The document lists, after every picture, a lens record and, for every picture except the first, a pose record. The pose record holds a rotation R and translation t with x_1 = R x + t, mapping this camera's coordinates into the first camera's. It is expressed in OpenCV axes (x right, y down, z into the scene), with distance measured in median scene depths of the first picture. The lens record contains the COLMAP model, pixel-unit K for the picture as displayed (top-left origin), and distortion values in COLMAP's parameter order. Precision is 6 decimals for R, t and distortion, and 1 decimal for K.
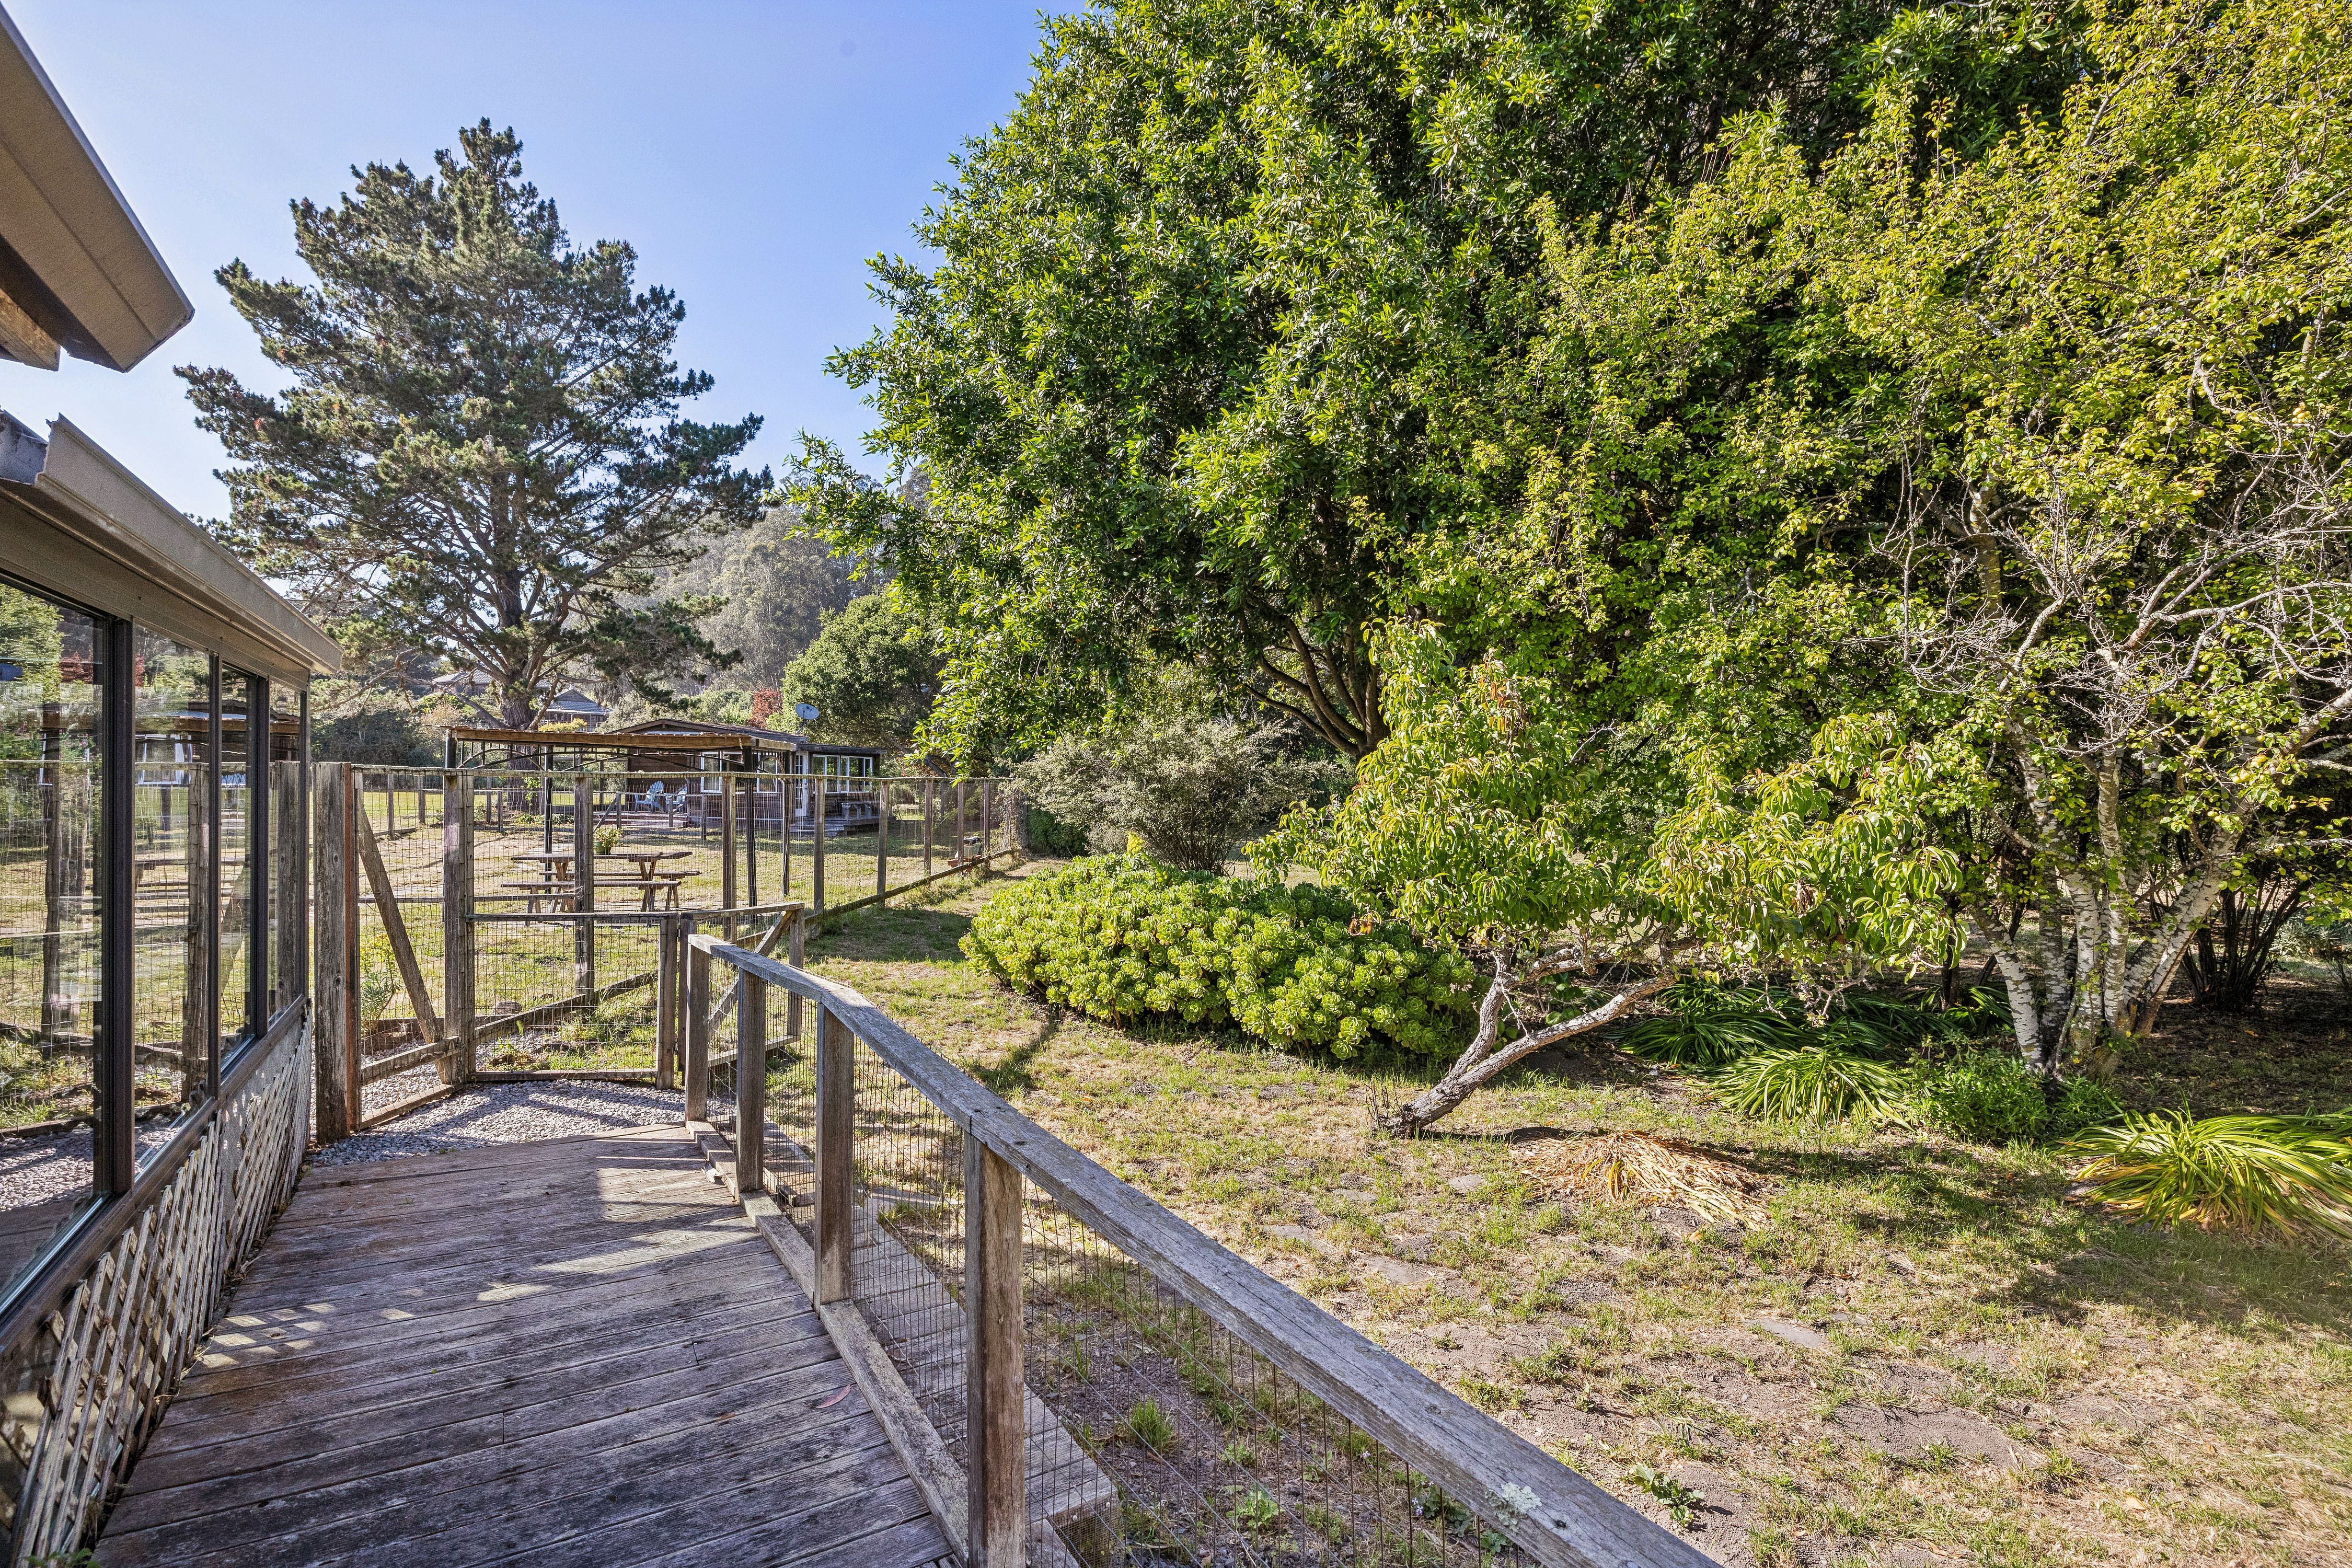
lens RADIAL K [[1126.4, 0, 1175.2], [0, 1126.4, 802.7], [0, 0, 1]] dist [0.000269, 0.000309]
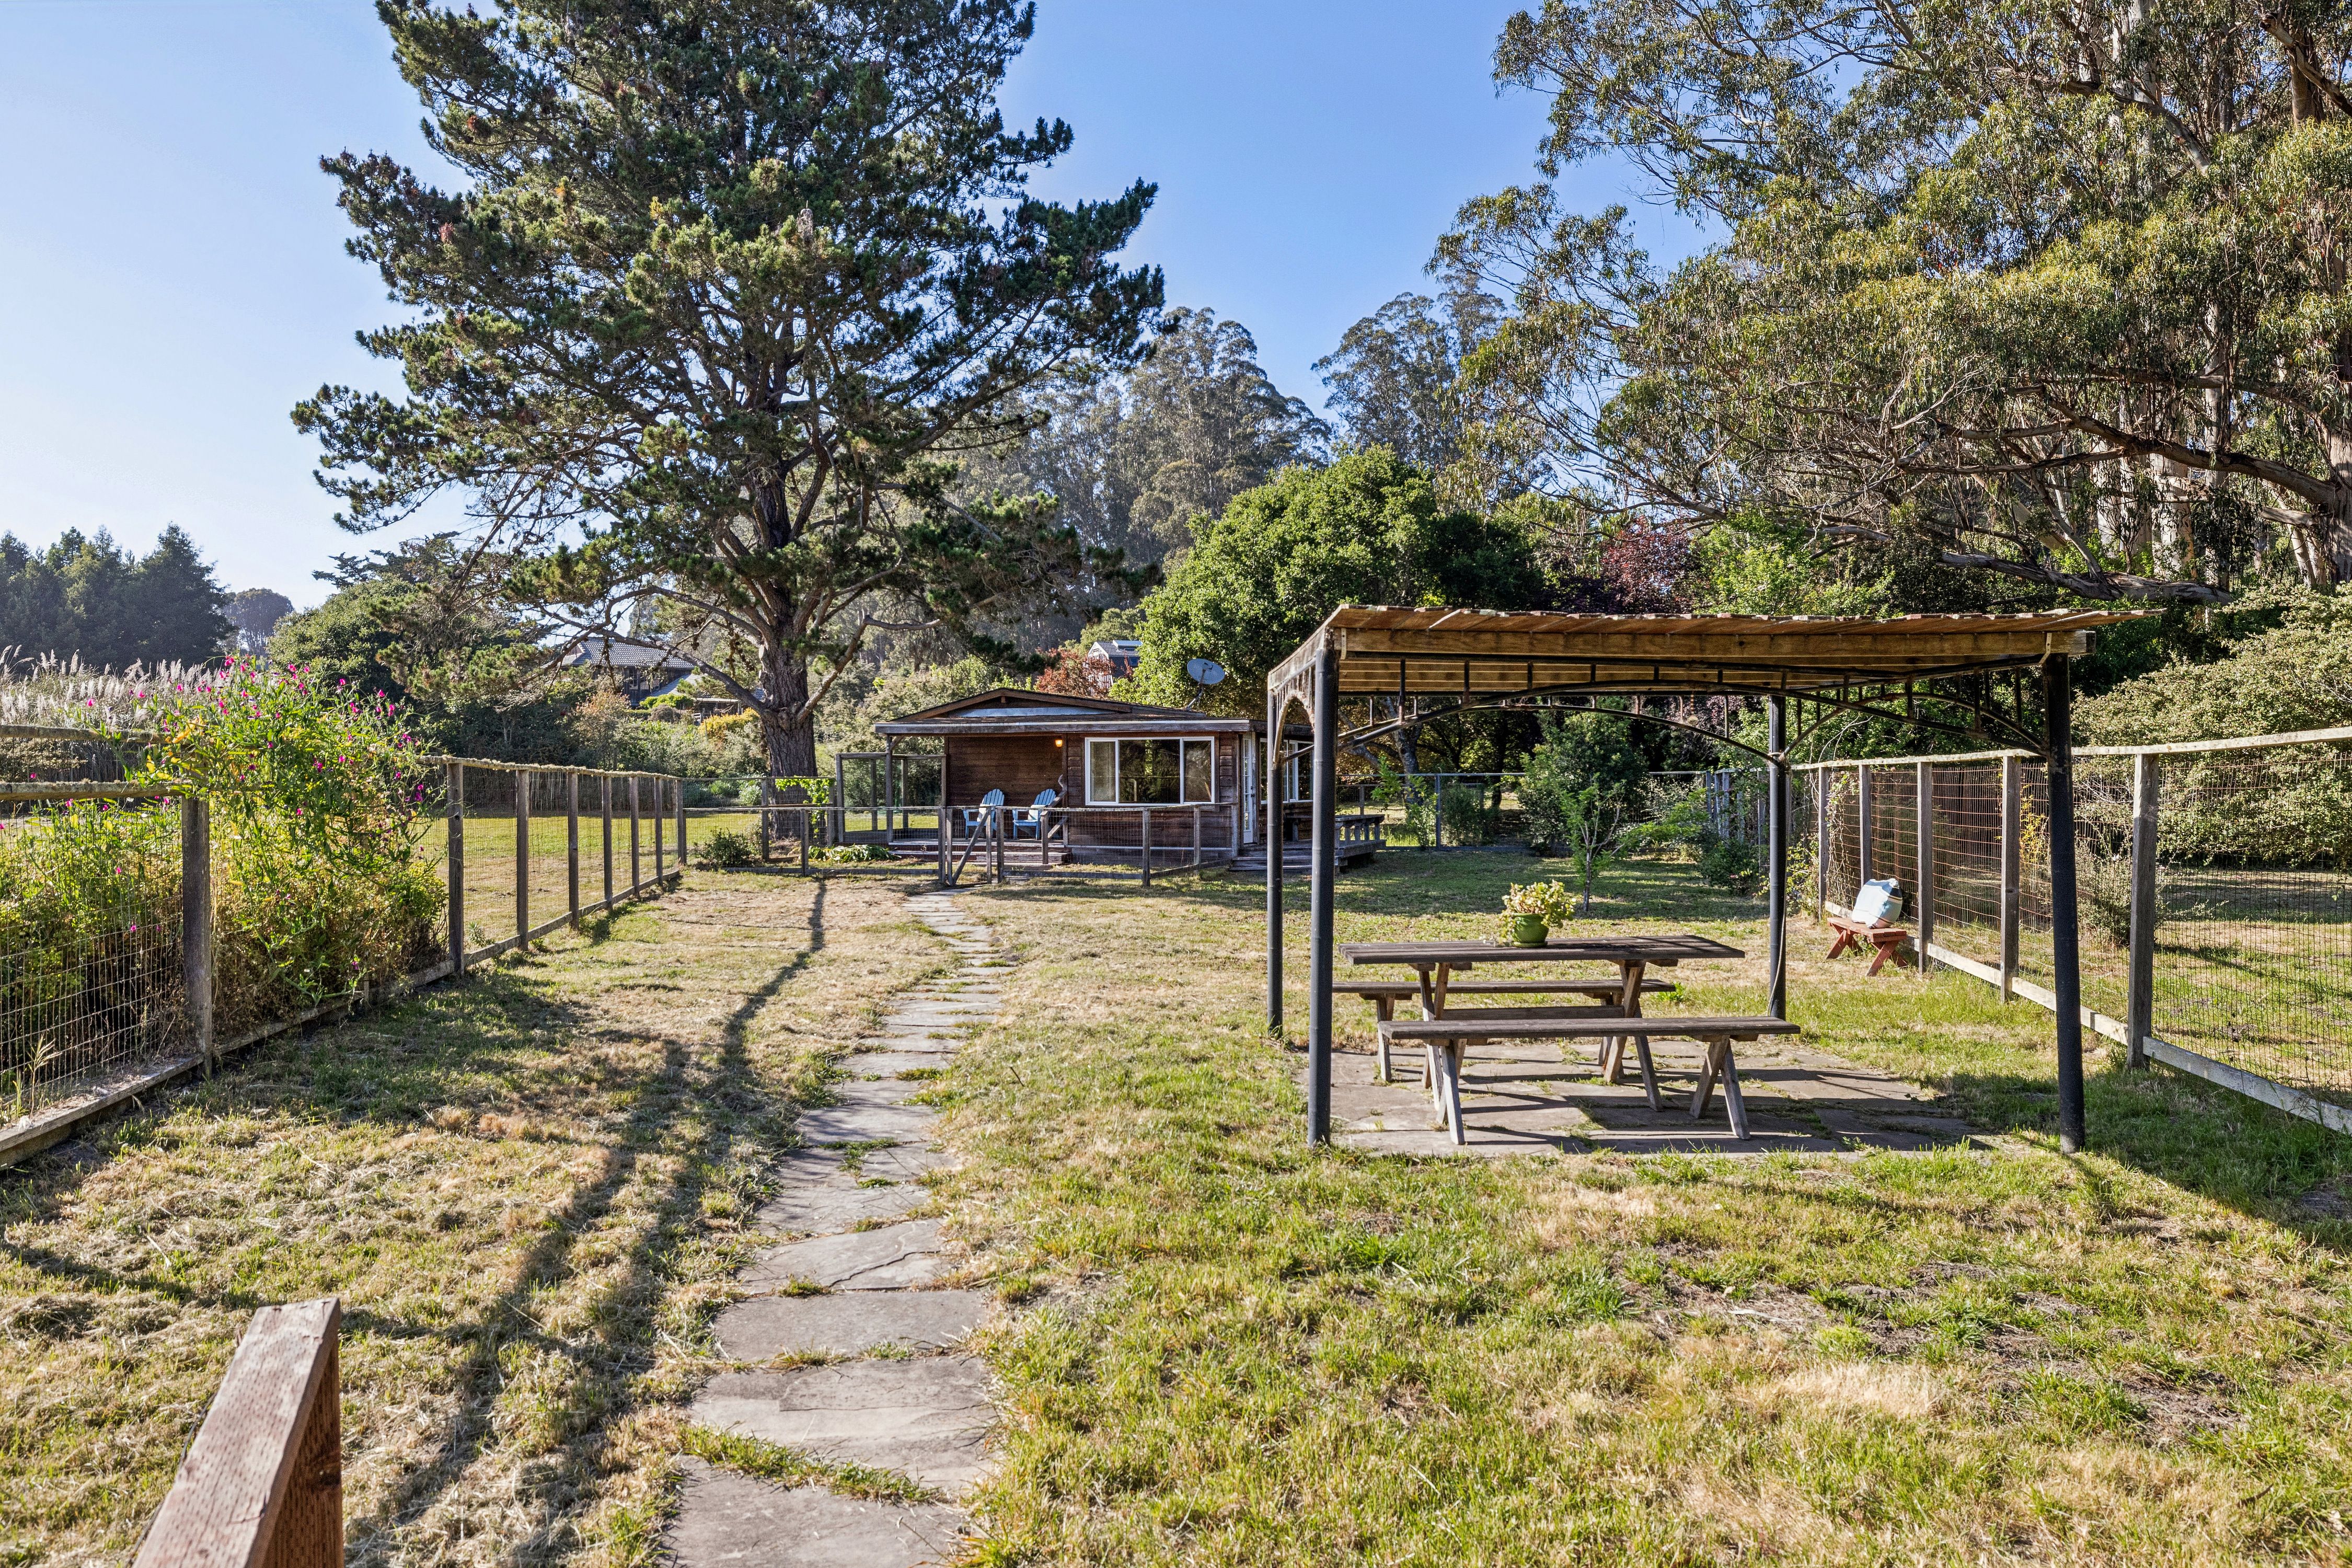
lens RADIAL K [[1614.6, 0, 1189.7], [0, 1614.6, 802.9], [0, 0, 1]] dist [0.007544, -0.004827]
pose [[0.982861, -0.018437, -0.183425, -0.208383], [0.016642, 0.999797, -0.011322, 0.000080], [0.183597, 0.008075, 0.982968, 0.162025]]
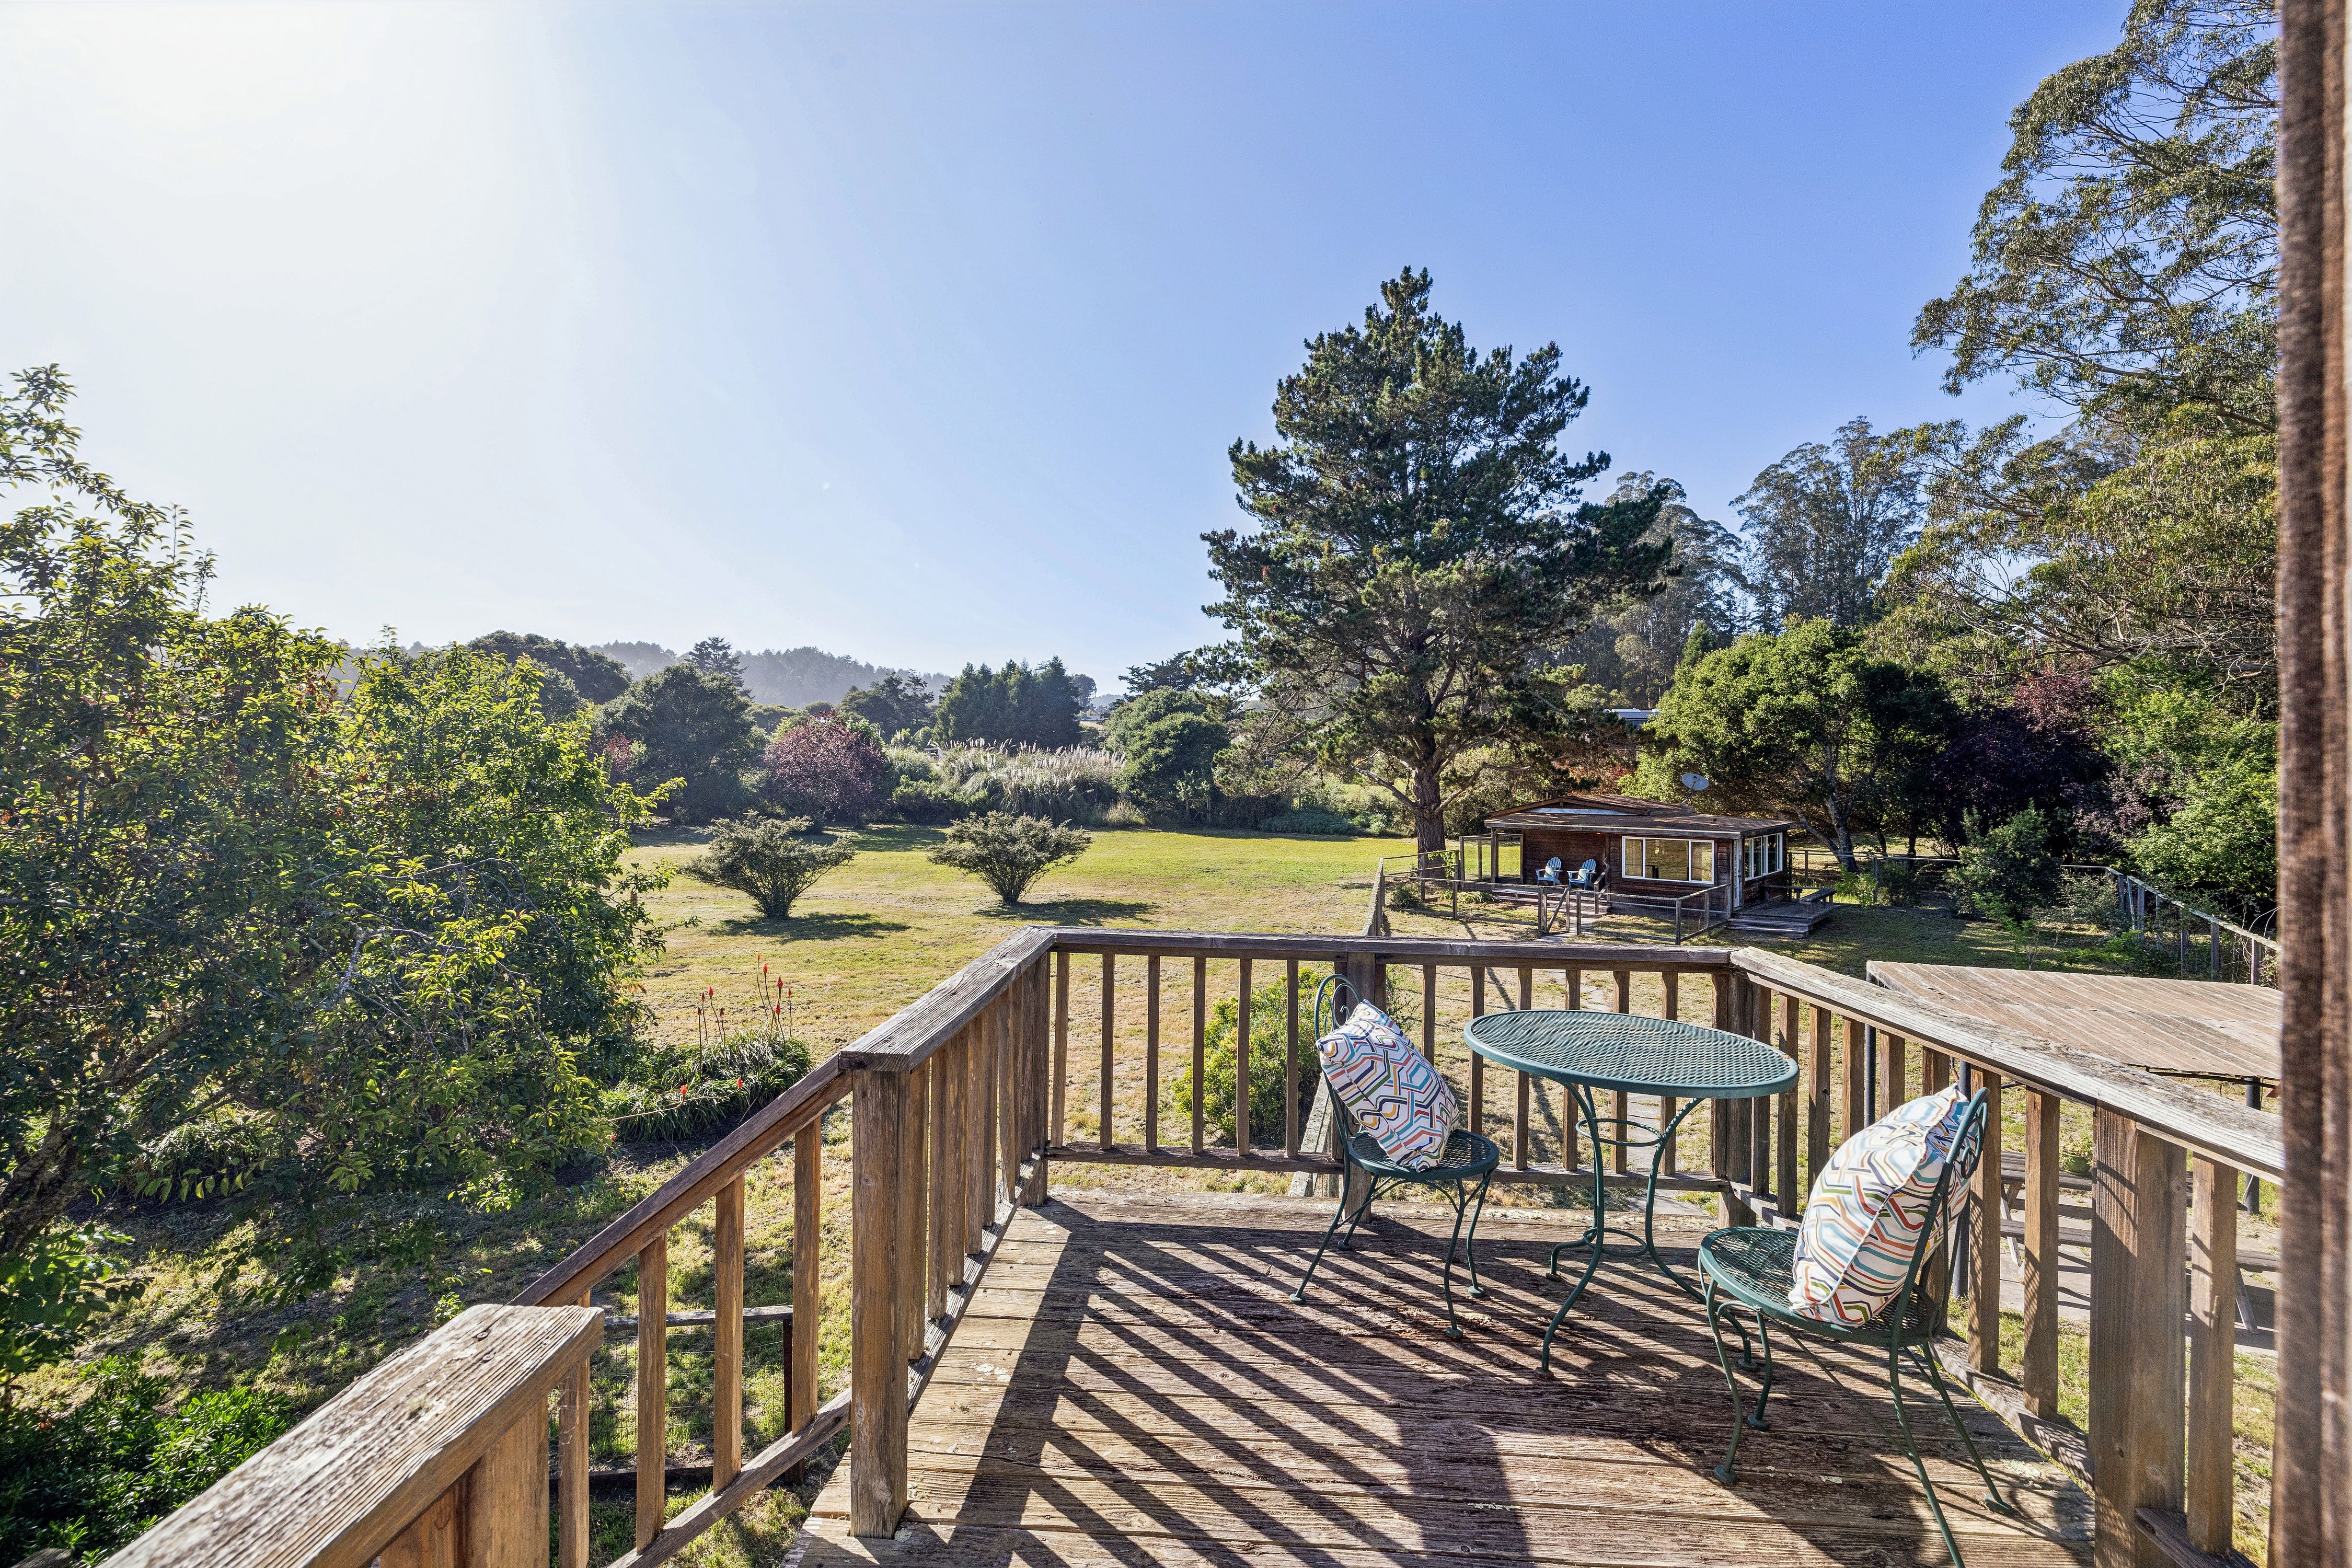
lens RADIAL K [[999.0, 0, 1164.2], [0, 999.0, 781.1], [0, 0, 1]] dist [-0.000460, 0.000514]
pose [[0.818638, -0.011346, -0.574198, -0.247226], [0.000497, 0.999818, -0.019048, -0.077549], [0.574310, 0.015308, 0.818495, 0.056182]]
